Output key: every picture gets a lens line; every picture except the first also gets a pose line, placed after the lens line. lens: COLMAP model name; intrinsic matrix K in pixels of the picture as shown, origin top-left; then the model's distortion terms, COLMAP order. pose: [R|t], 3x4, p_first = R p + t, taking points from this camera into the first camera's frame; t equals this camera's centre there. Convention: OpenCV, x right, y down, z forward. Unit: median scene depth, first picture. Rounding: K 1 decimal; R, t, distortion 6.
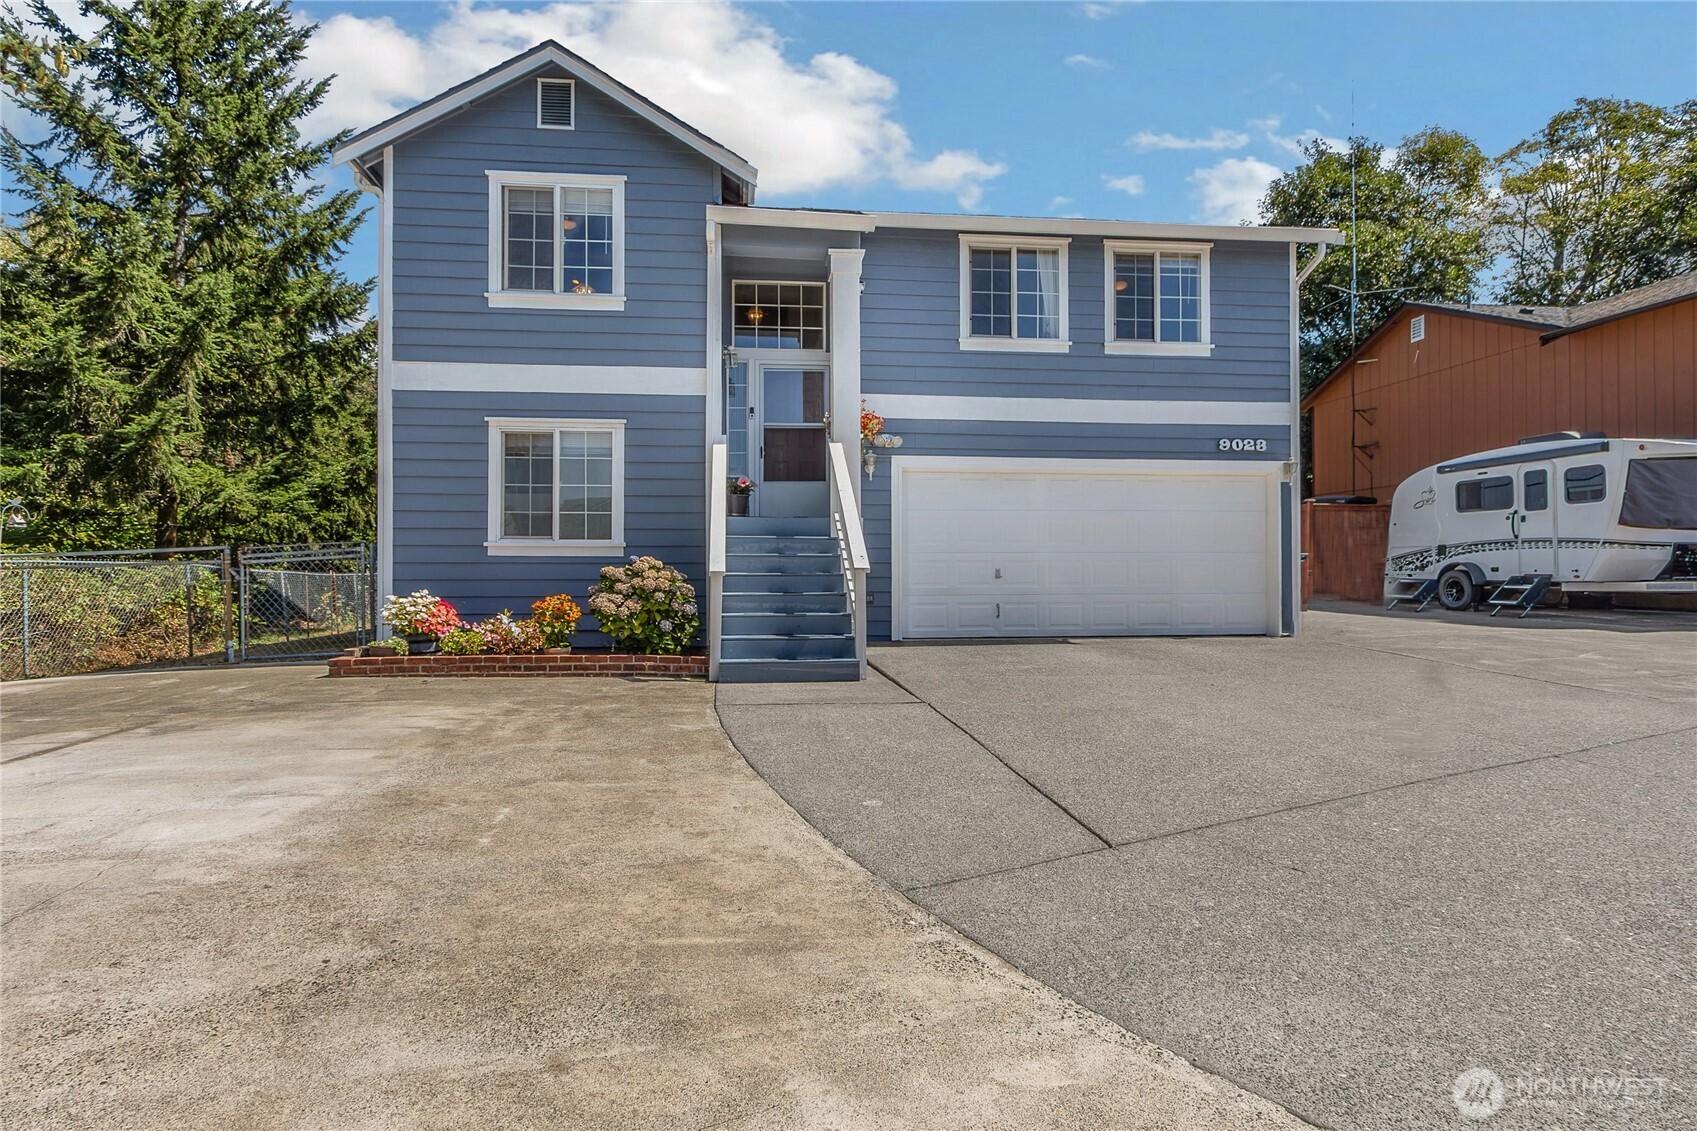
lens RADIAL K [[871.1, 0, 823.8], [0, 871.1, 564.2], [0, 0, 1]] dist [0.002432, -0.000828]
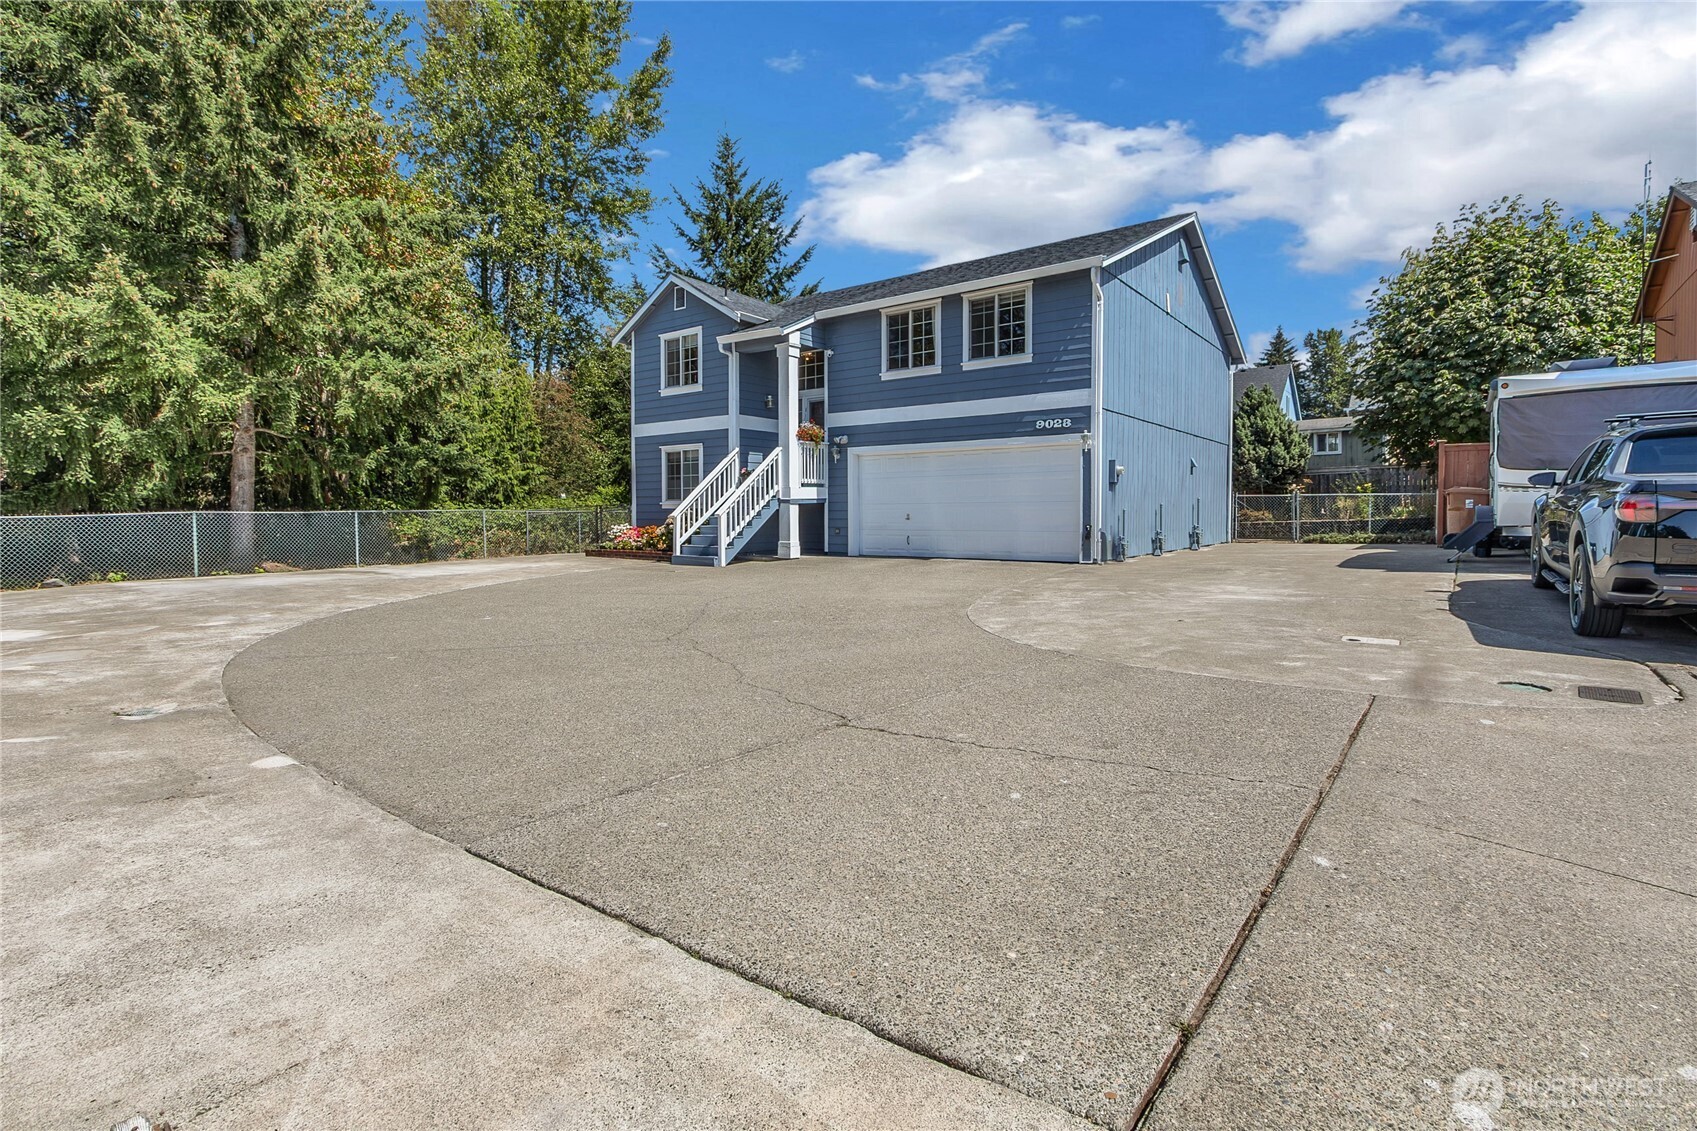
lens RADIAL K [[782.6, 0, 842.1], [0, 782.6, 544.6], [0, 0, 1]] dist [-0.000275, -0.000018]
pose [[0.740575, 0.024635, -0.671522, 1.090182], [0.005757, 0.999059, 0.042999, -0.000574], [0.671949, -0.035710, 0.739736, -0.150277]]
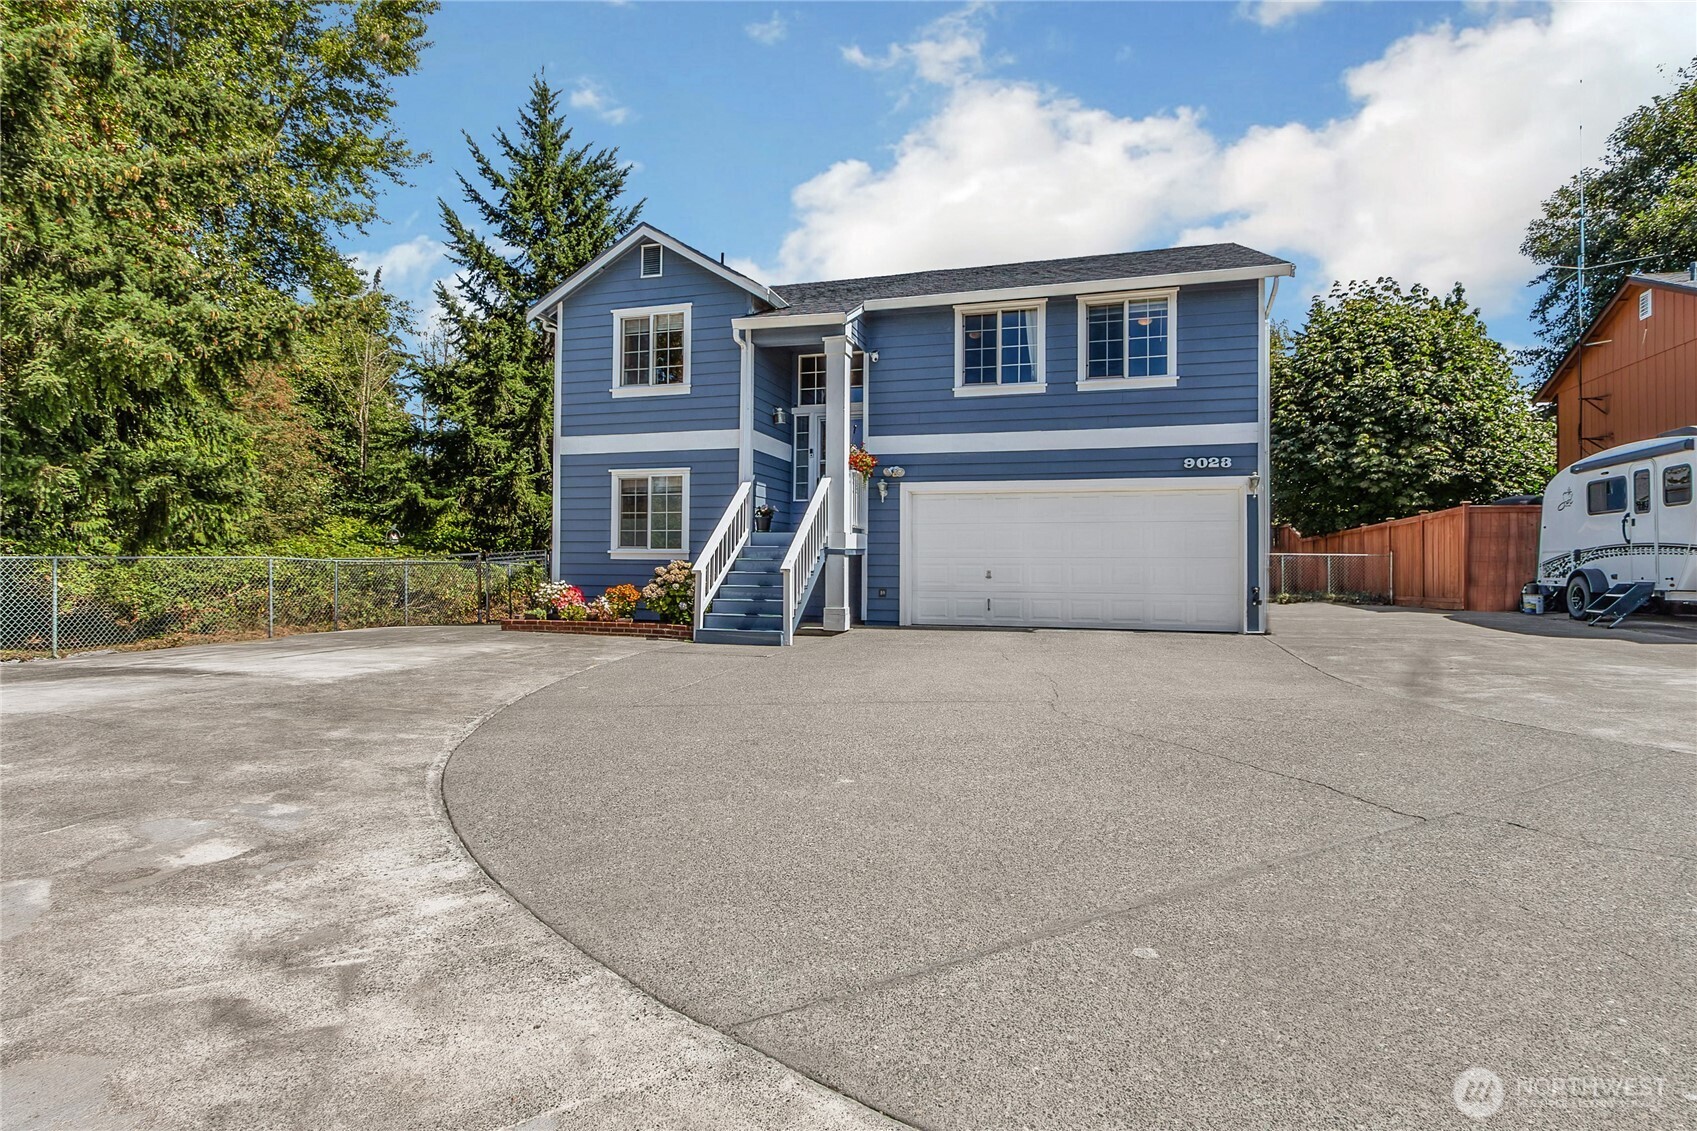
lens RADIAL K [[847.6, 0, 840.5], [0, 847.6, 565.1], [0, 0, 1]] dist [-0.000257, -0.000372]
pose [[0.925155, 0.006294, -0.379539, 0.467447], [-0.006079, 0.999980, 0.001765, -0.003642], [0.379542, 0.000674, 0.925174, -0.196577]]
